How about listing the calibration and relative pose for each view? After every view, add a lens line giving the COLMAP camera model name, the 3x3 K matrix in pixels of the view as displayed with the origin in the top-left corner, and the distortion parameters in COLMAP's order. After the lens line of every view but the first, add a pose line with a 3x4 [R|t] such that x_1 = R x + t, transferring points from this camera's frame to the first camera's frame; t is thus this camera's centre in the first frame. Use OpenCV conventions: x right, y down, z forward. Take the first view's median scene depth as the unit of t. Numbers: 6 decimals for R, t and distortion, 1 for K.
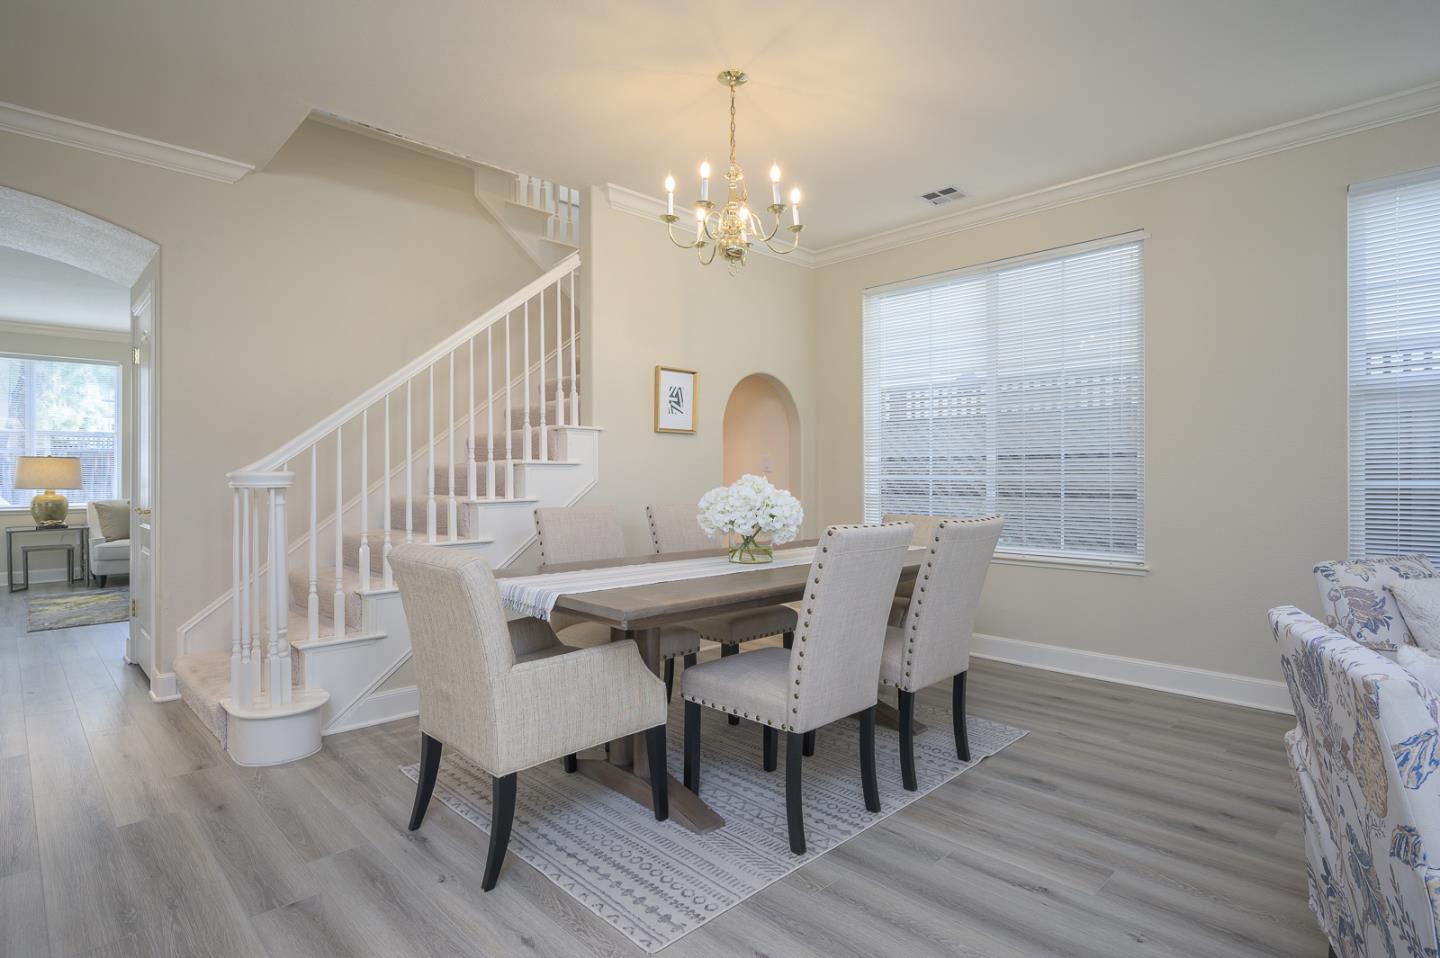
lens RADIAL K [[741.5, 0, 731.0], [0, 741.5, 477.0], [0, 0, 1]] dist [-0.007277, -0.000205]
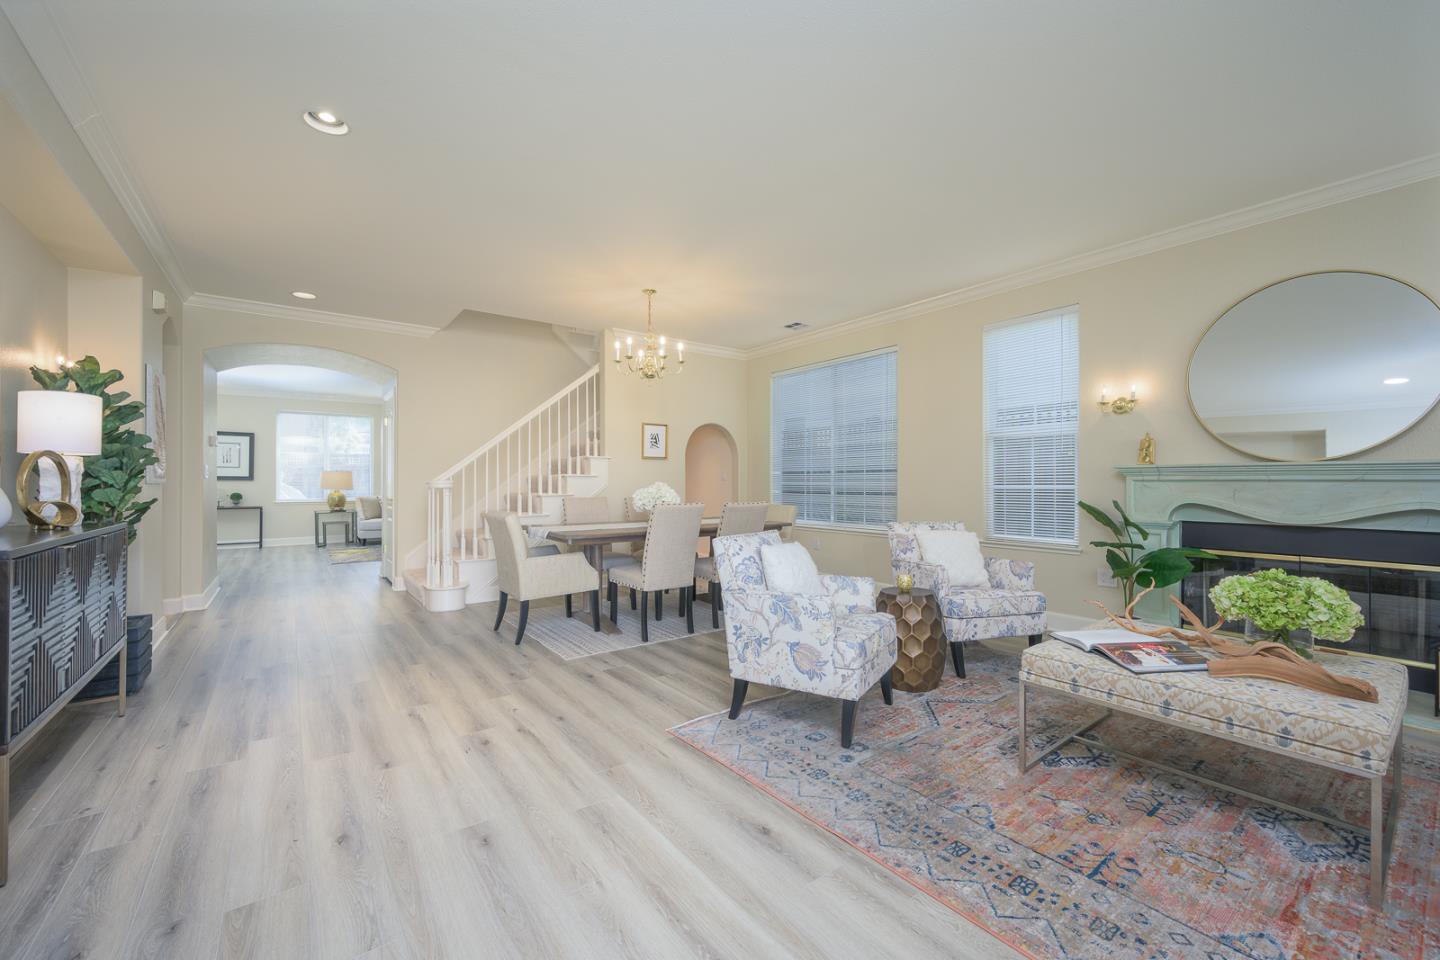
lens RADIAL K [[580.6, 0, 716.2], [0, 580.6, 479.3], [0, 0, 1]] dist [-0.003259, 0.000899]
pose [[0.989342, 0.000050, -0.145608, 0.315426], [-0.001012, 0.999978, -0.006533, 0.000272], [0.145604, 0.006611, 0.989321, -0.434585]]
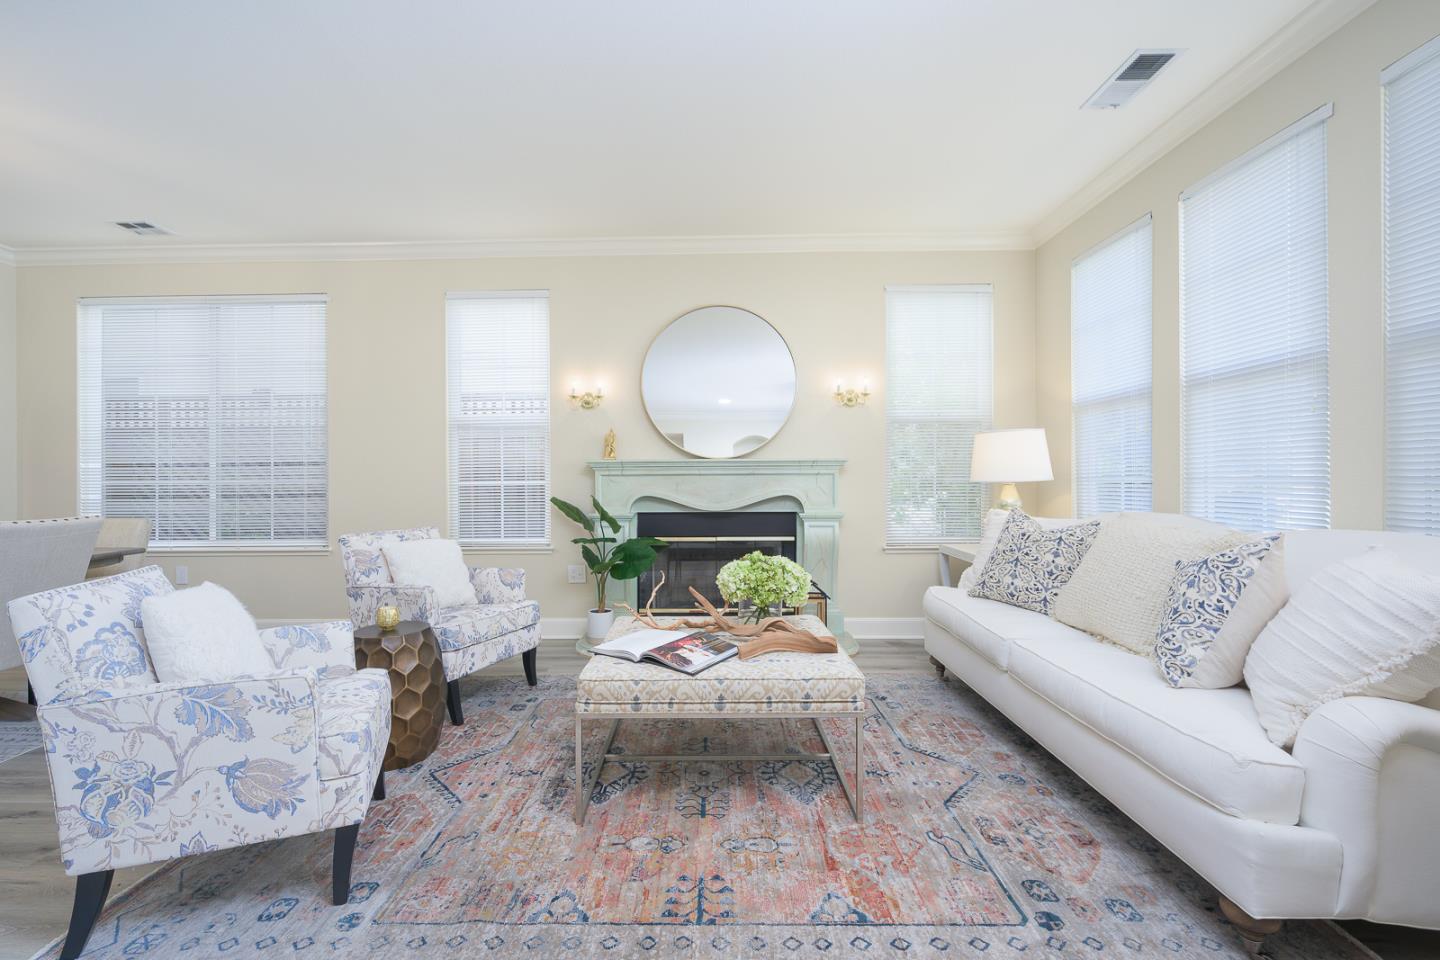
lens RADIAL K [[637.7, 0, 710.6], [0, 637.7, 475.0], [0, 0, 1]] dist [-0.001506, 0.000785]
pose [[0.720586, -0.004103, 0.693353, 0.249080], [0.009004, 0.999954, -0.003440, 0.000188], [-0.693307, 0.008722, 0.720590, -0.287315]]
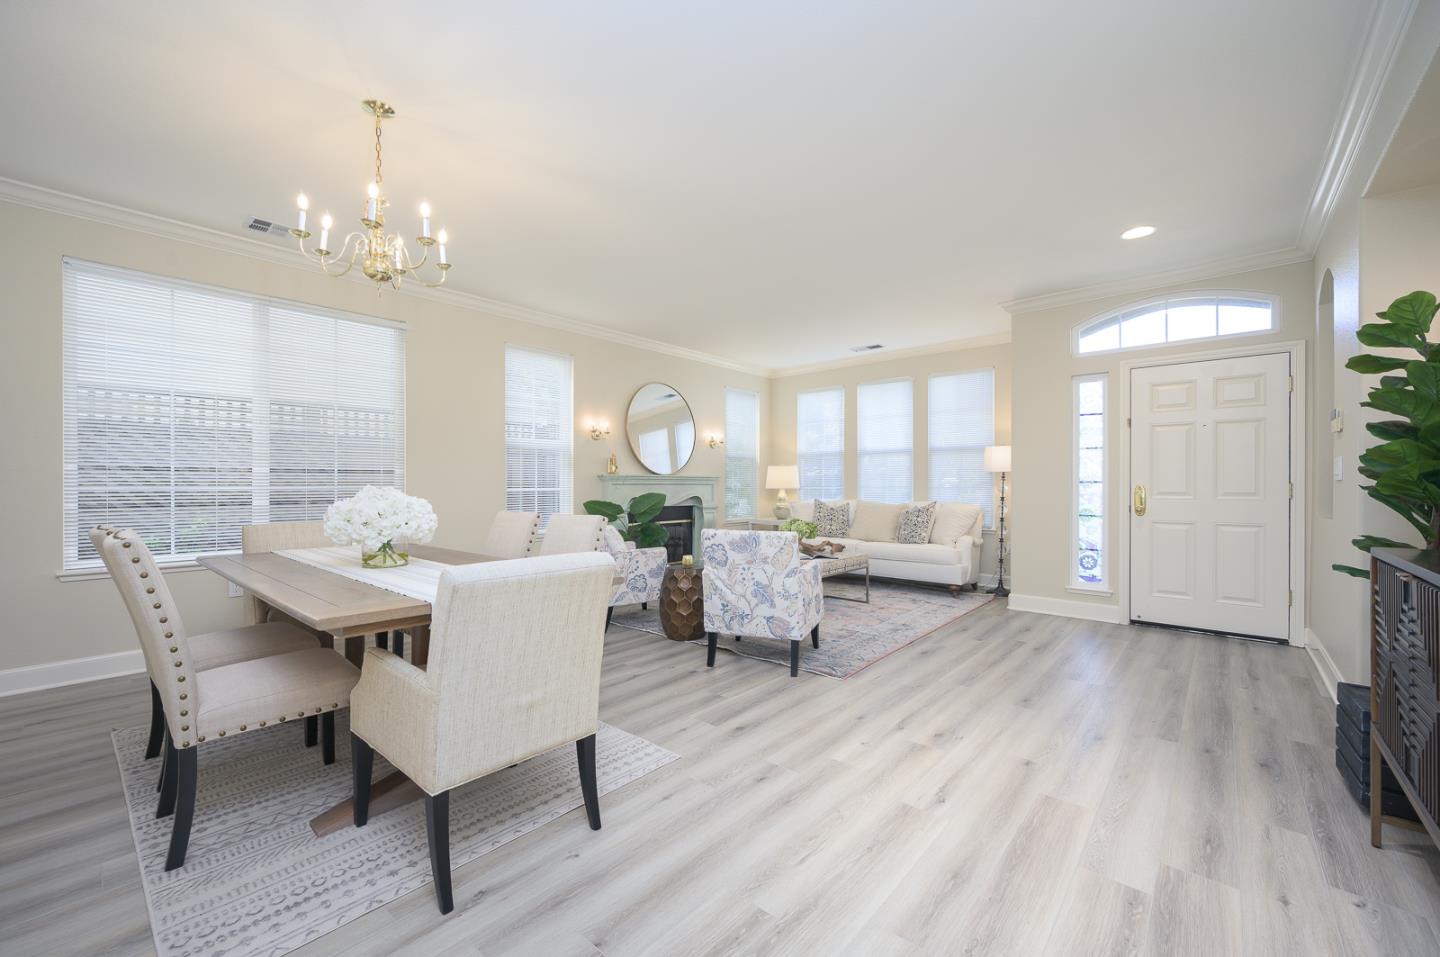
lens RADIAL K [[580.6, 0, 720.5], [0, 580.6, 484.5], [0, 0, 1]] dist [-0.003259, 0.000899]
pose [[-0.073758, 0.000748, 0.997276, -0.637931], [0.002840, 0.999996, -0.000540, -0.002617], [-0.997272, 0.002793, -0.073760, 0.426694]]
